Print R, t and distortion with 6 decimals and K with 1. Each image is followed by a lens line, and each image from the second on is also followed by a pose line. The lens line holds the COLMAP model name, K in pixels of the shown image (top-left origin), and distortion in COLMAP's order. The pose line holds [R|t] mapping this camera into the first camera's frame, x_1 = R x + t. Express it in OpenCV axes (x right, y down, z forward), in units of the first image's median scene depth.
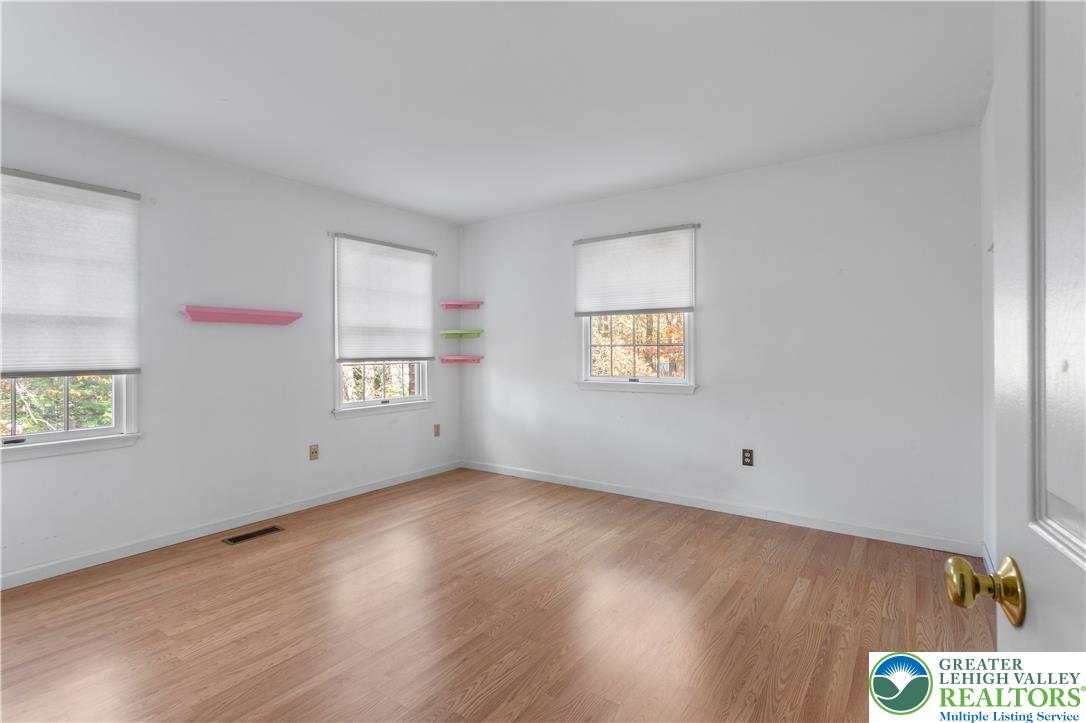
lens RADIAL K [[529.5, 0, 535.5], [0, 529.5, 348.9], [0, 0, 1]] dist [0.003520, 0.001310]
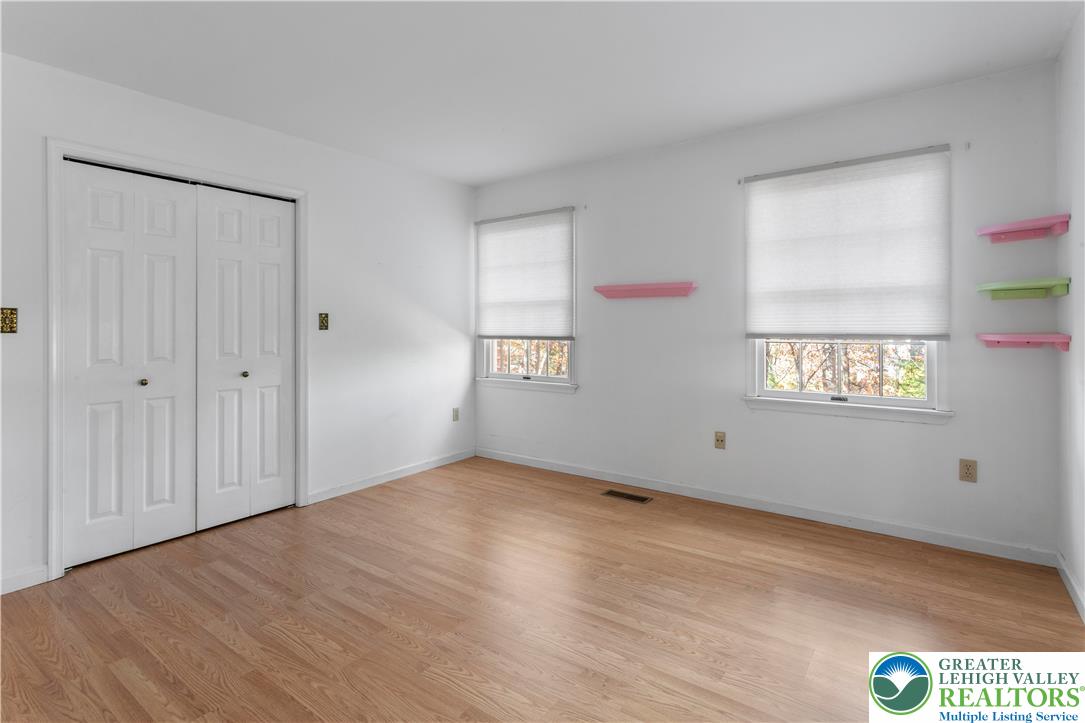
lens RADIAL K [[541.7, 0, 541.4], [0, 541.7, 323.8], [0, 0, 1]] dist [0.002554, 0.000883]
pose [[-0.021829, 0.002565, -0.999758, 0.503518], [0.004961, 0.999985, 0.002457, 0.000533], [0.999749, -0.004906, -0.021841, 0.769995]]
